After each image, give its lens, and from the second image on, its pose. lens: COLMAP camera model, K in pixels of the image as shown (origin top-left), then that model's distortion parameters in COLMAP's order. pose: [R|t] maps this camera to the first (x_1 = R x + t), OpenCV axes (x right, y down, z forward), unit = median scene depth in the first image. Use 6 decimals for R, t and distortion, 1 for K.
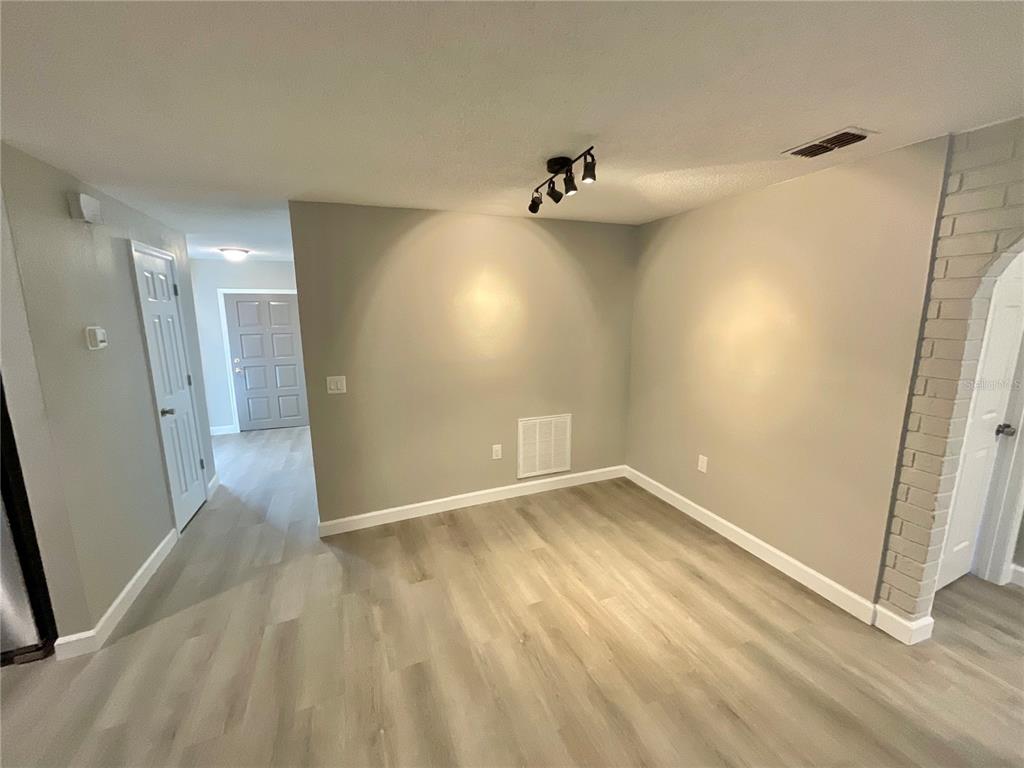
lens RADIAL K [[415.1, 0, 513.9], [0, 415.1, 380.7], [0, 0, 1]] dist [-0.002146, -0.000218]
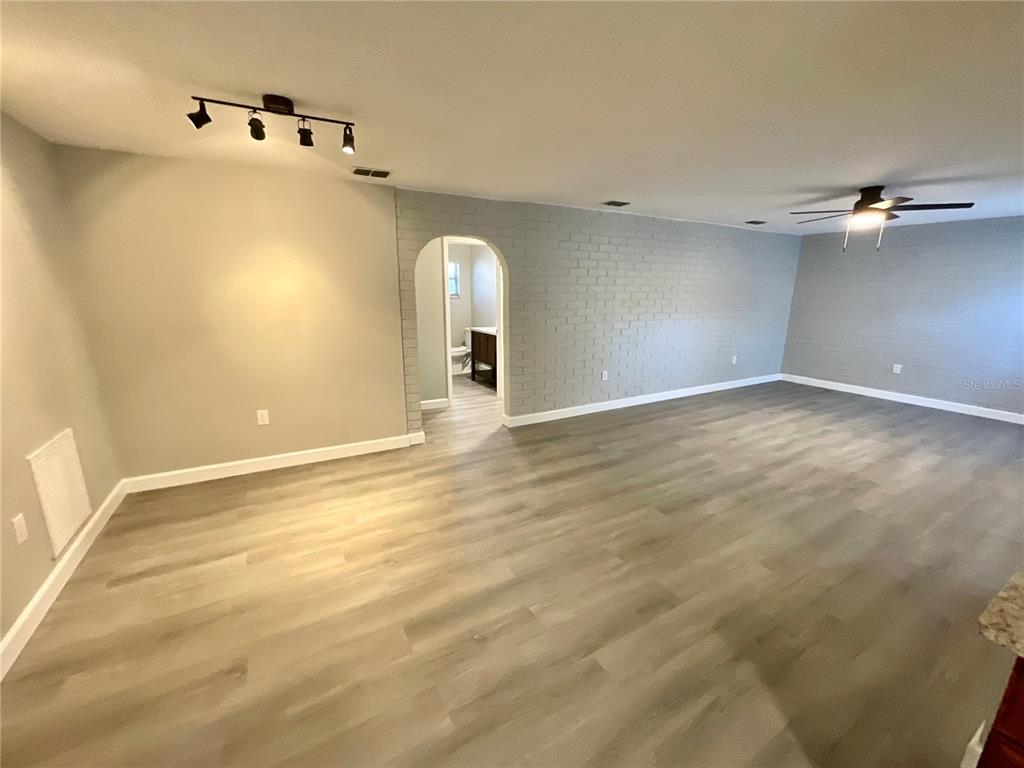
lens RADIAL K [[415.1, 0, 513.4], [0, 415.1, 382.8], [0, 0, 1]] dist [-0.002146, -0.000218]
pose [[-0.130031, -0.211449, 0.968701, -0.948606], [0.156469, 0.960377, 0.230635, -0.046219], [-0.979086, 0.181562, -0.091794, 0.650490]]
